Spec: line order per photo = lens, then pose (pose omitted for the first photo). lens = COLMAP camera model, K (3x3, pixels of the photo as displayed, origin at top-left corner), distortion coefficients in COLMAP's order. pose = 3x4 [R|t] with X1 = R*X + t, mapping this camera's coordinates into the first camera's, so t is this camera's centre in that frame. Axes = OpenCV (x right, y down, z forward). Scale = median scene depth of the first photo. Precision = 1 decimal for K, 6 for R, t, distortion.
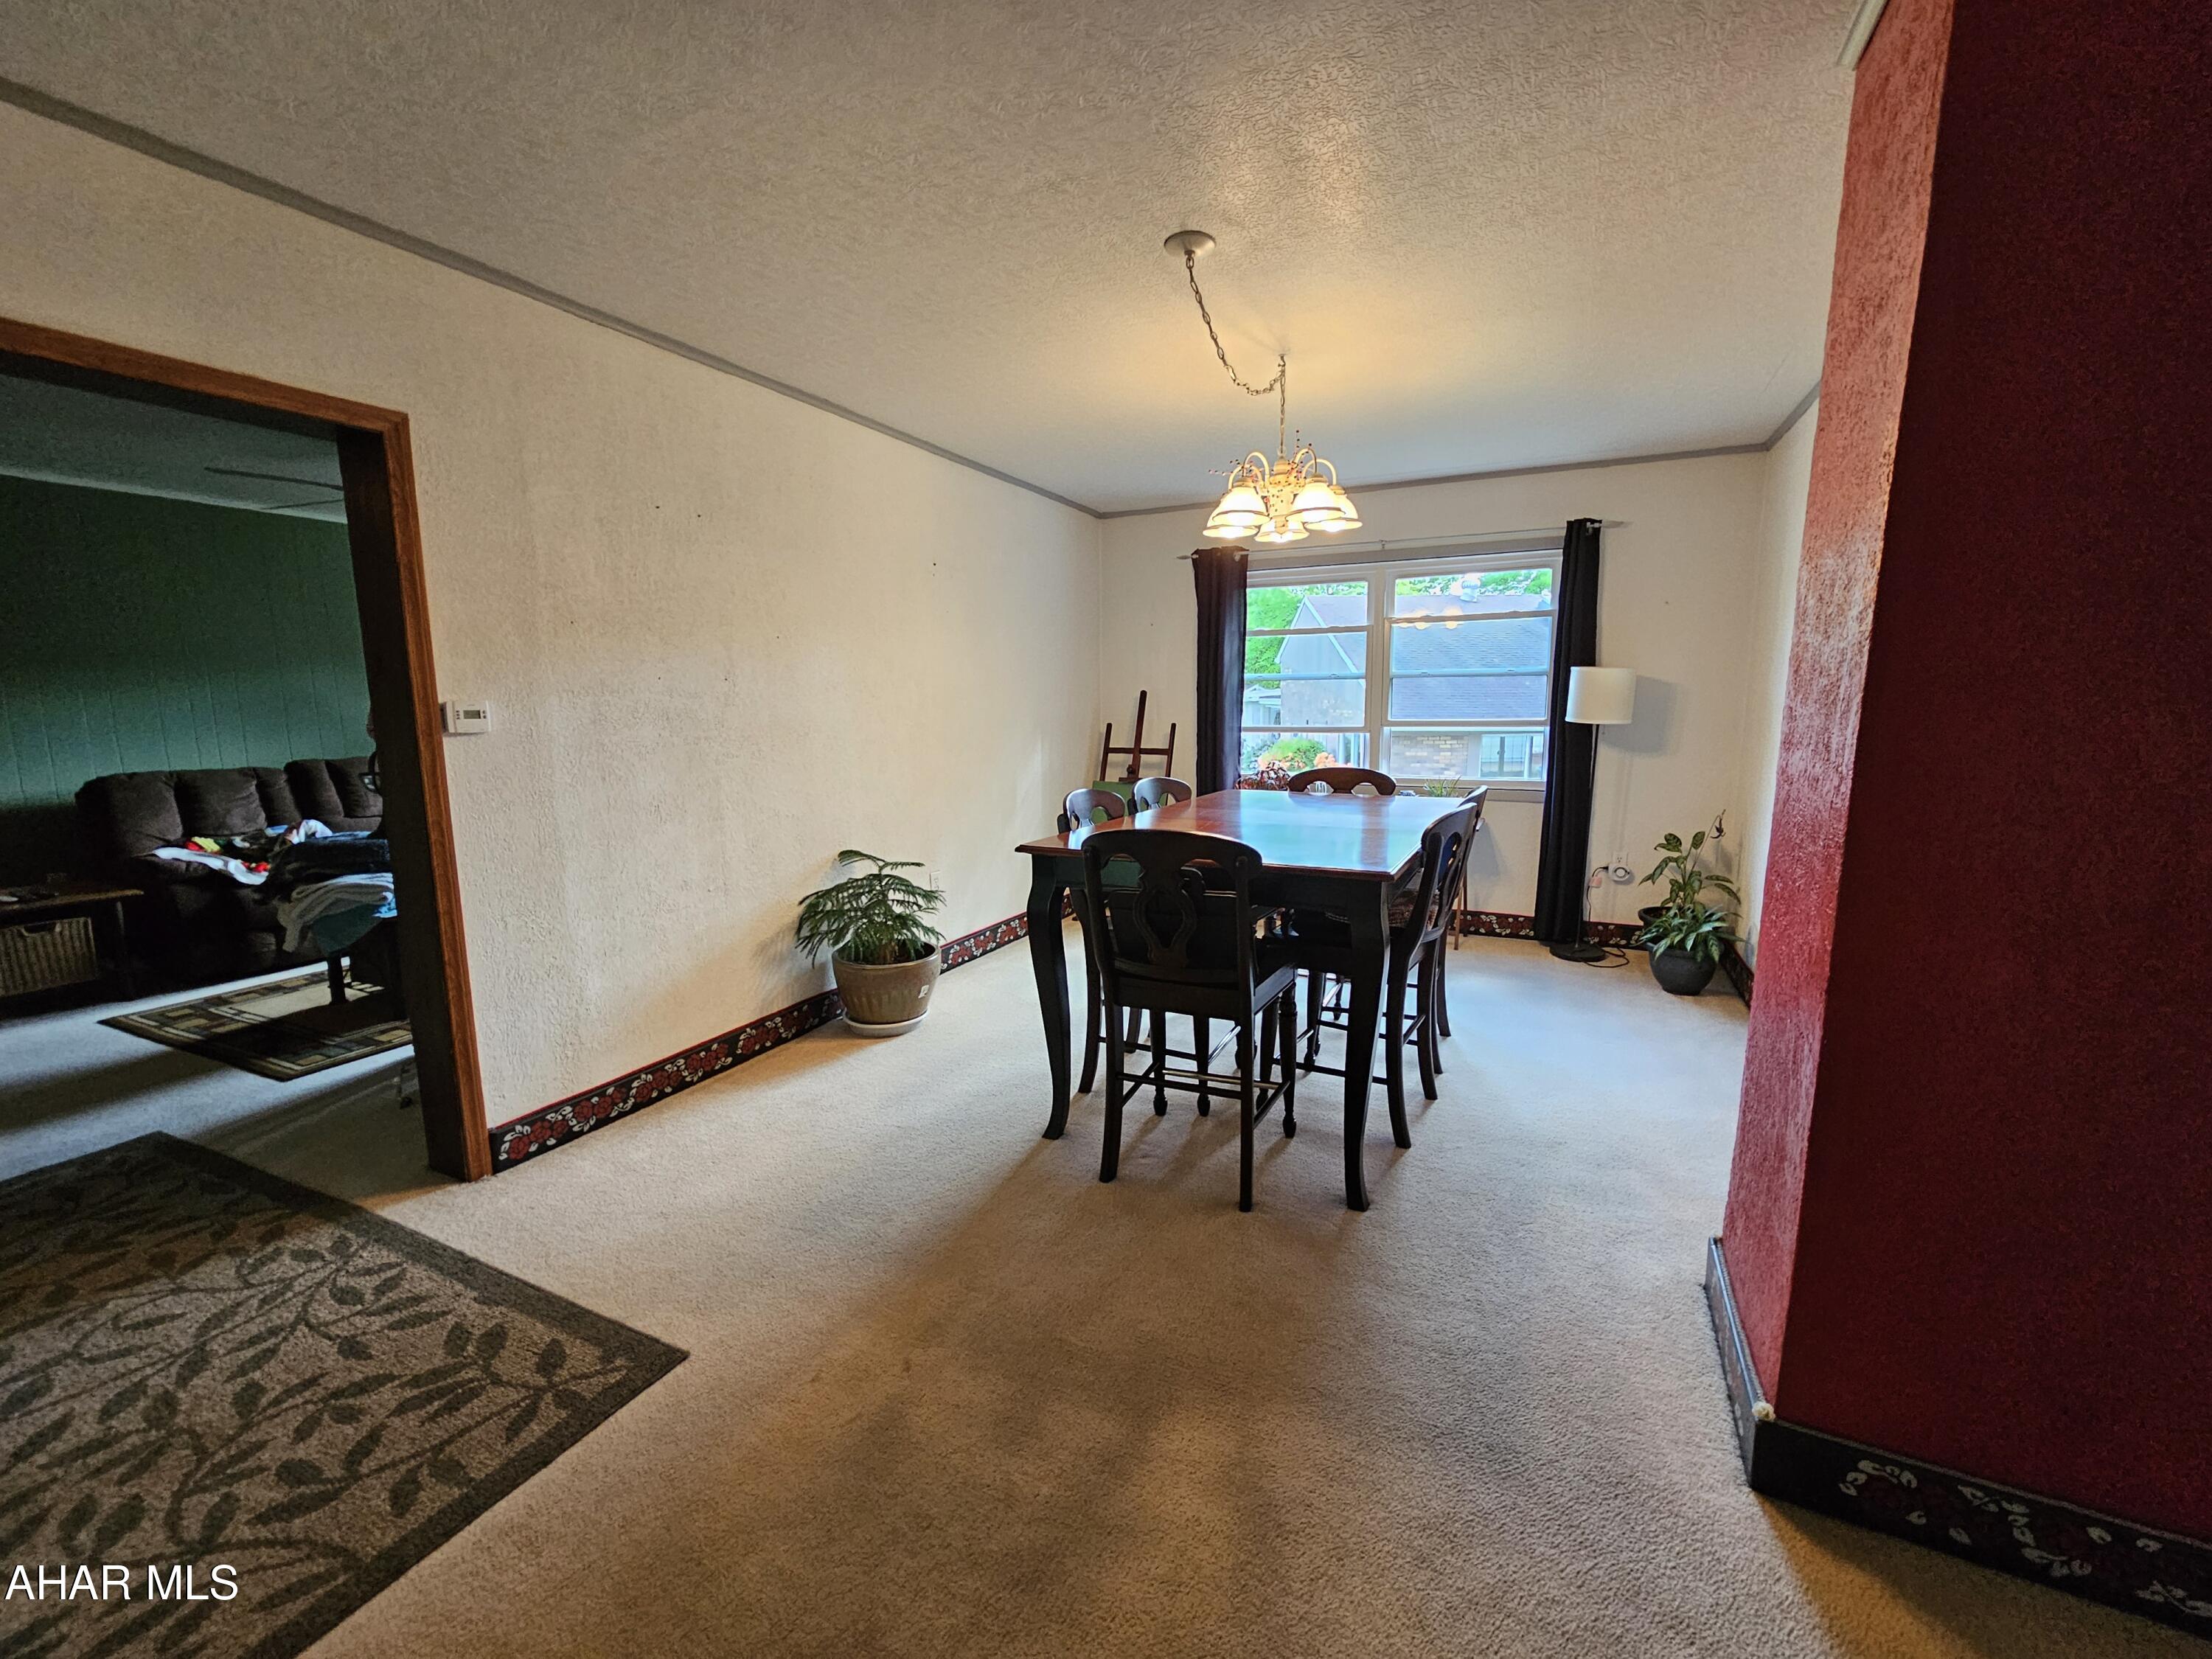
lens RADIAL K [[890.1, 0, 1106.0], [0, 890.1, 829.5], [0, 0, 1]] dist [0.000958, 0.006739]
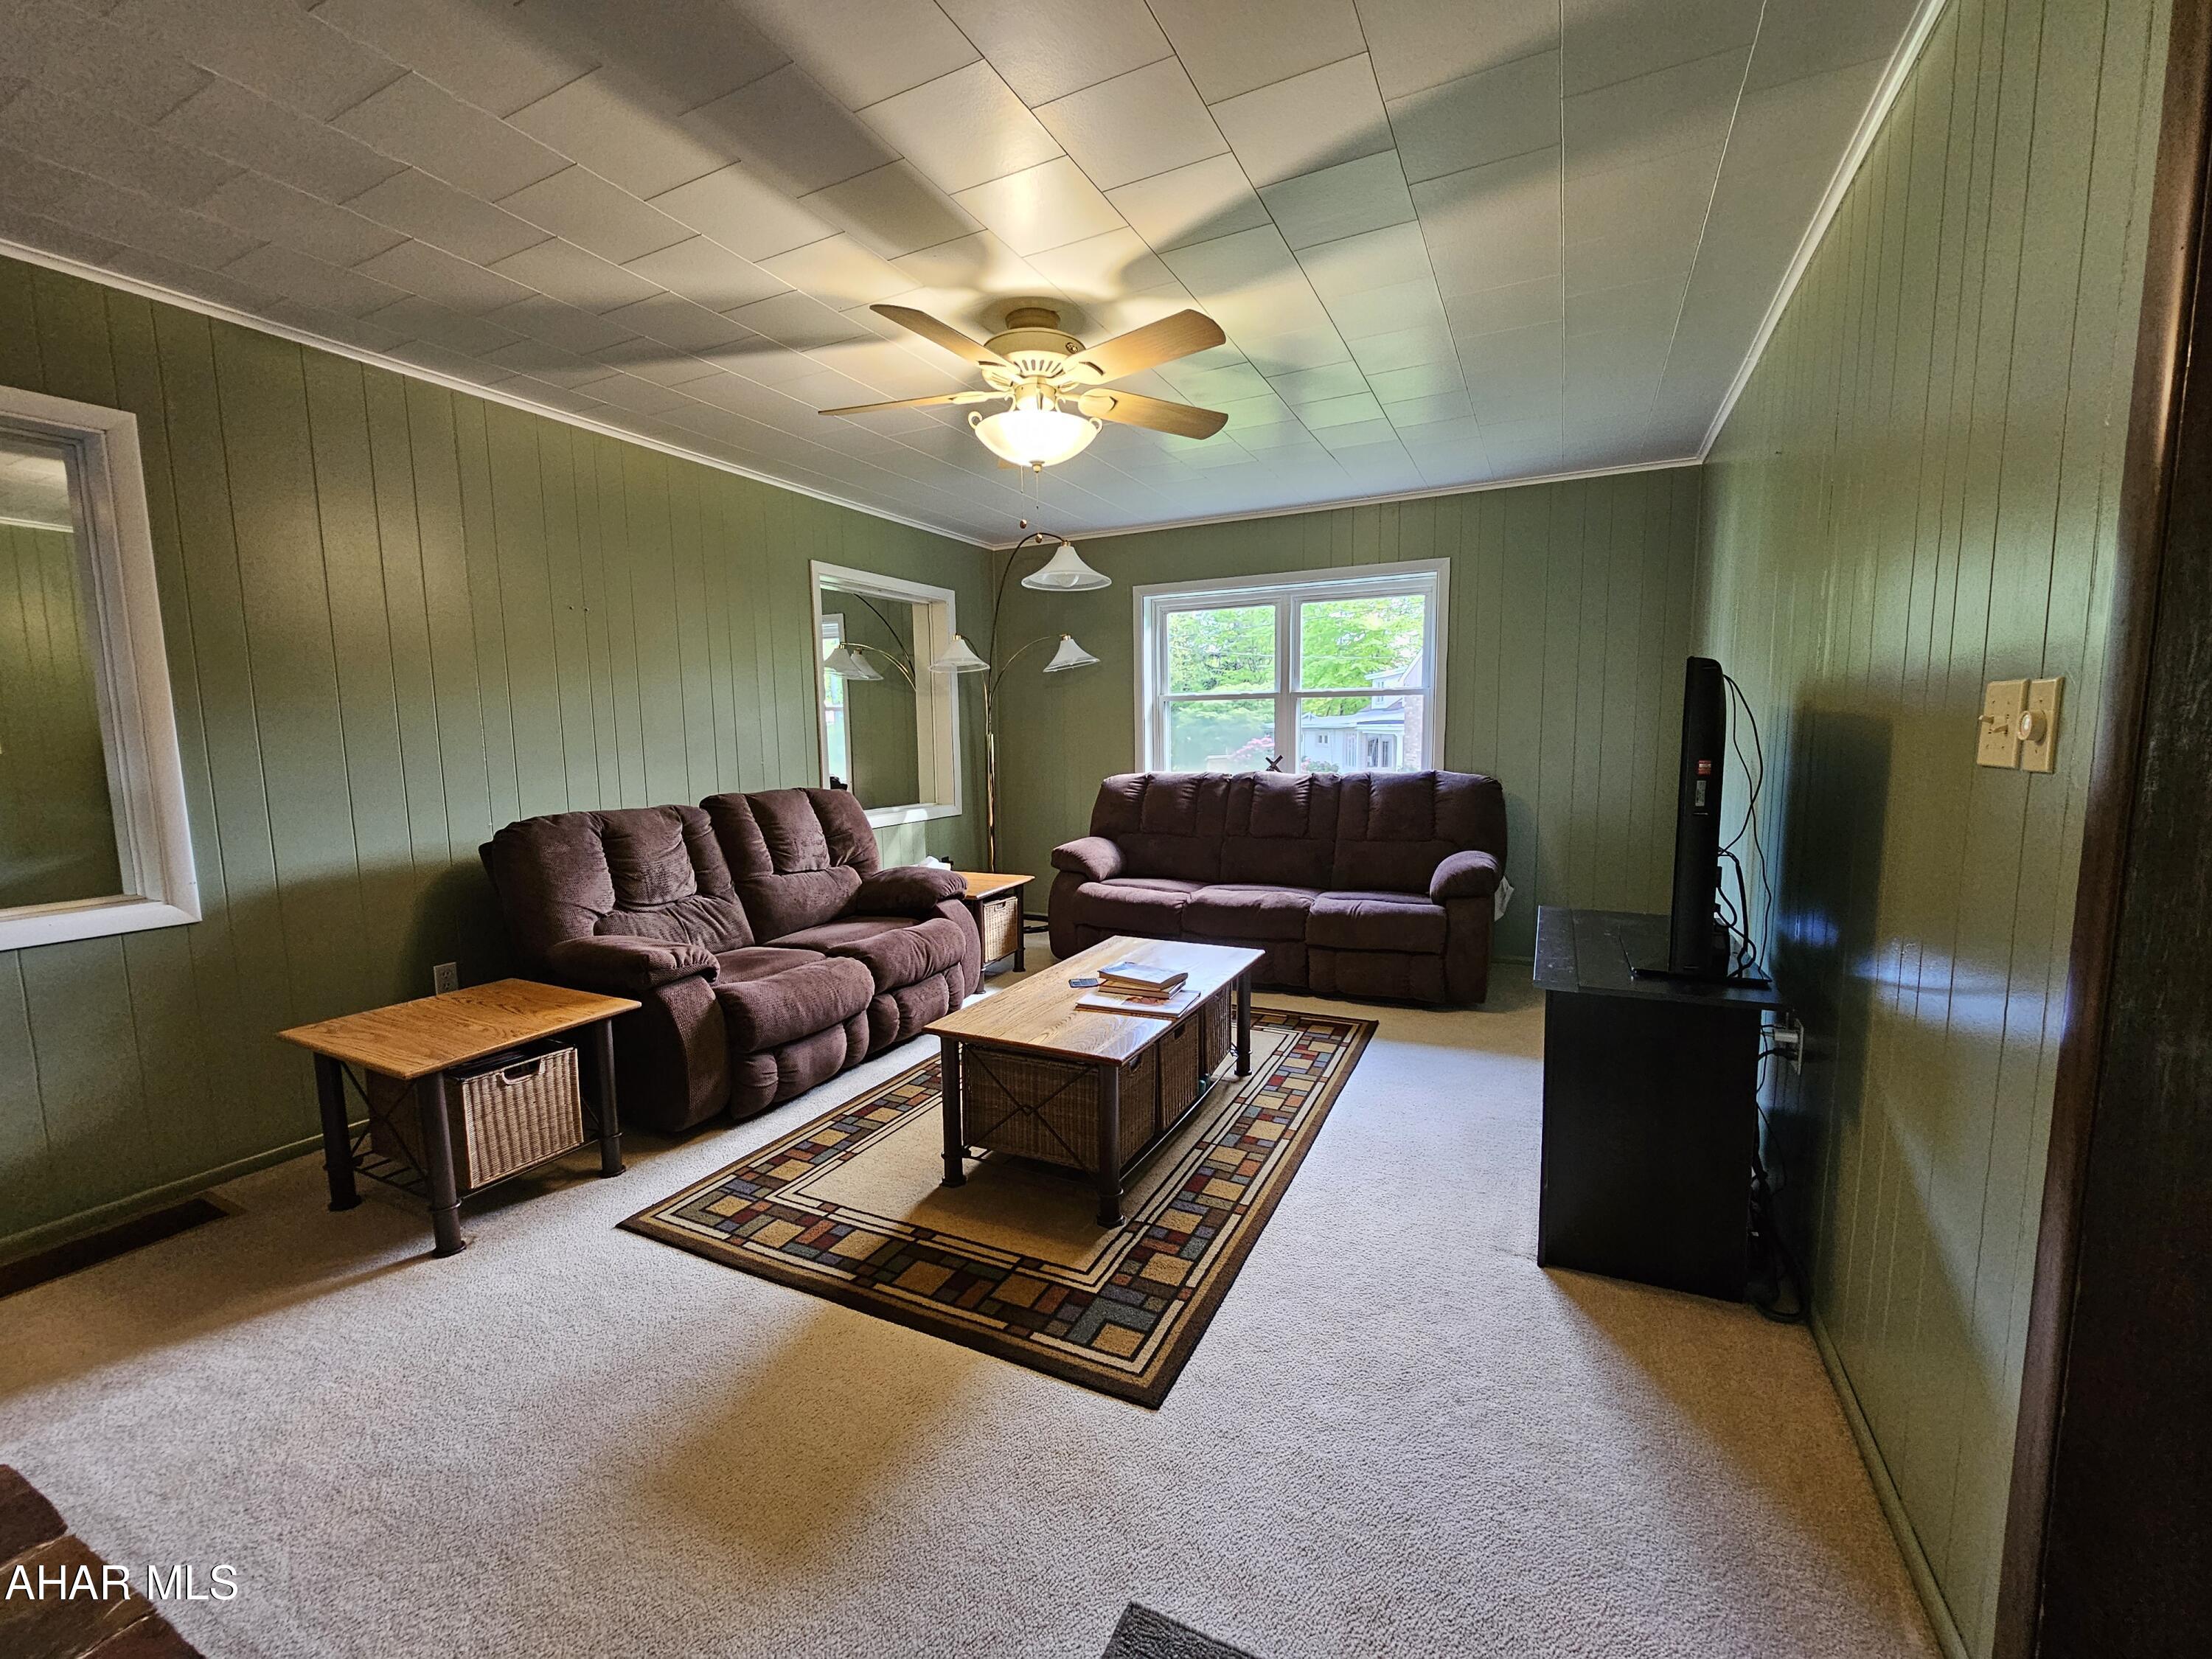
lens RADIAL K [[890.1, 0, 1106.0], [0, 890.1, 829.5], [0, 0, 1]] dist [0.000958, 0.006739]
pose [[0.999786, -0.014634, -0.014592, -0.751623], [0.014112, 0.999279, -0.035235, -0.026636], [0.015097, 0.035022, 0.999273, 0.383316]]
